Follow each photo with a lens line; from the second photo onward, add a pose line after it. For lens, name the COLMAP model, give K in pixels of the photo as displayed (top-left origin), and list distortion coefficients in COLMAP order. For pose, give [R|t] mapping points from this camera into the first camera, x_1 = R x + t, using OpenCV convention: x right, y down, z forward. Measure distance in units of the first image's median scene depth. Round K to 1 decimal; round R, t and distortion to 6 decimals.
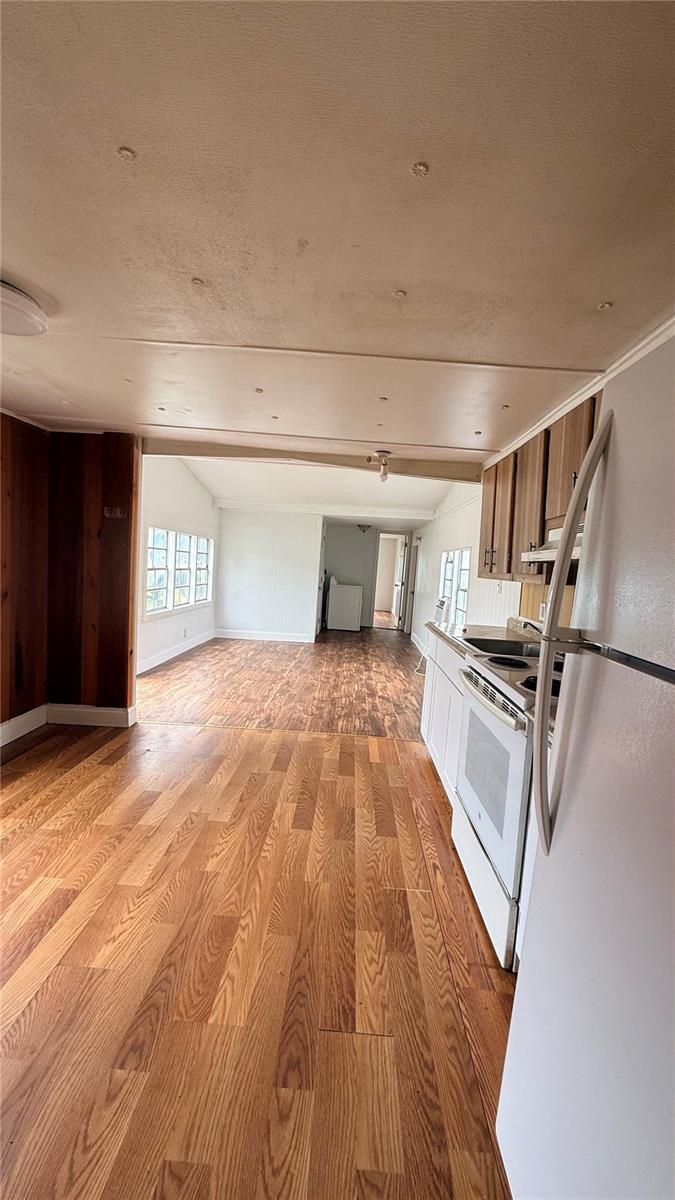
lens RADIAL K [[484.1, 0, 337.0], [0, 484.1, 596.2], [0, 0, 1]] dist [0.004243, -0.000835]
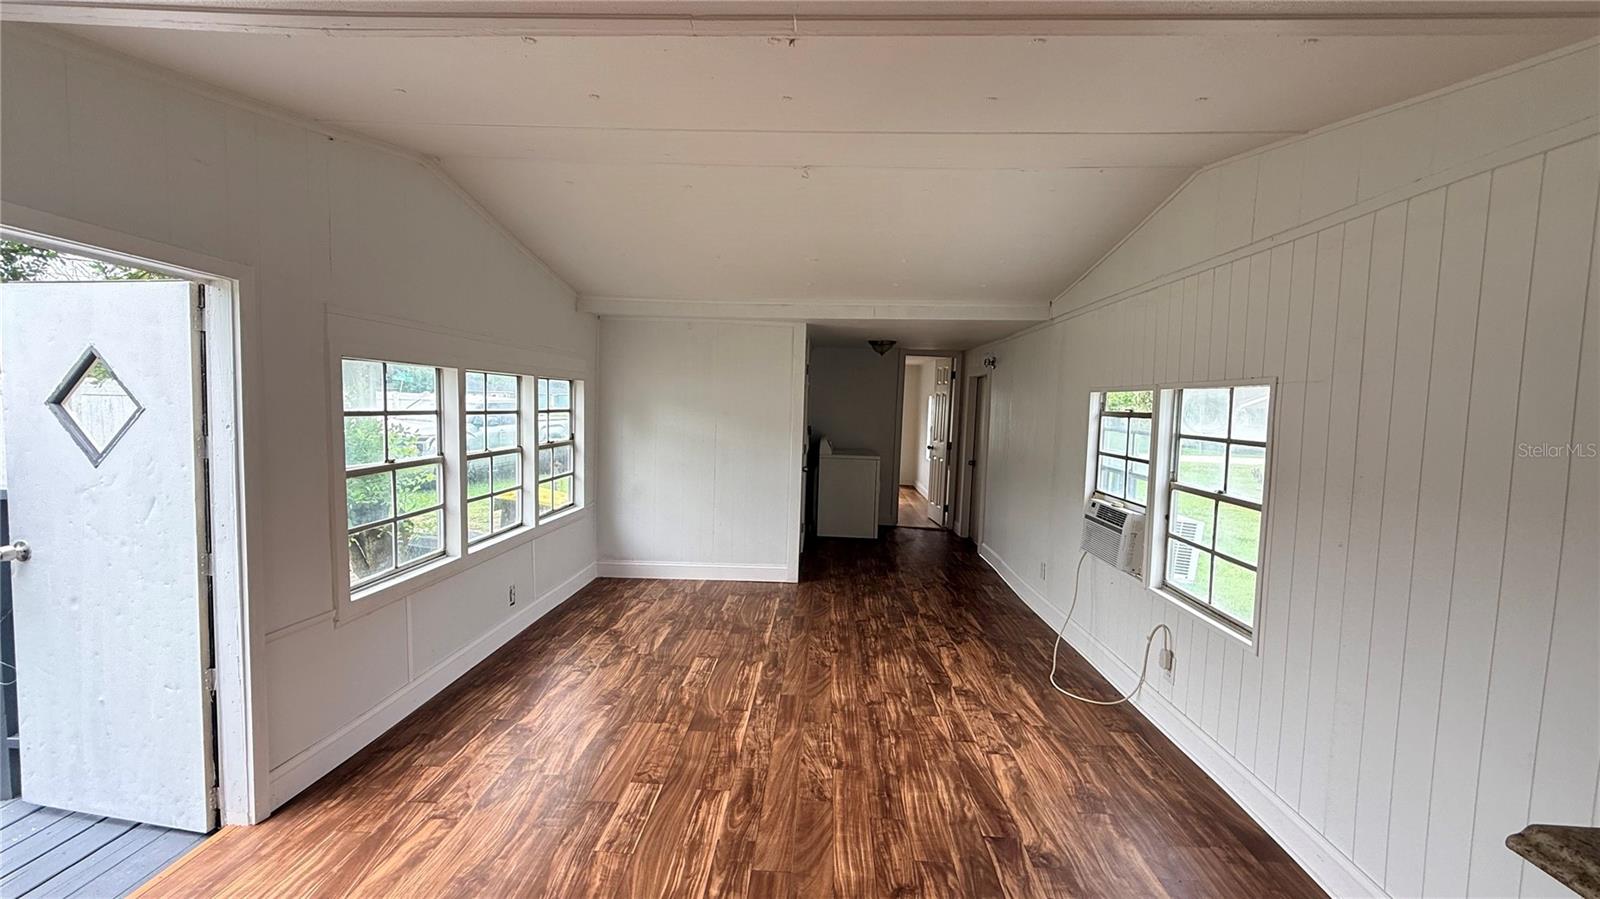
lens RADIAL K [[645.4, 0, 790.0], [0, 645.4, 448.8], [0, 0, 1]] dist [0.004243, -0.000835]
pose [[0.998943, -0.034776, -0.030068, -0.032739], [0.034927, 0.999380, 0.004517, -0.044986], [0.029893, -0.005562, 0.999538, 0.361968]]
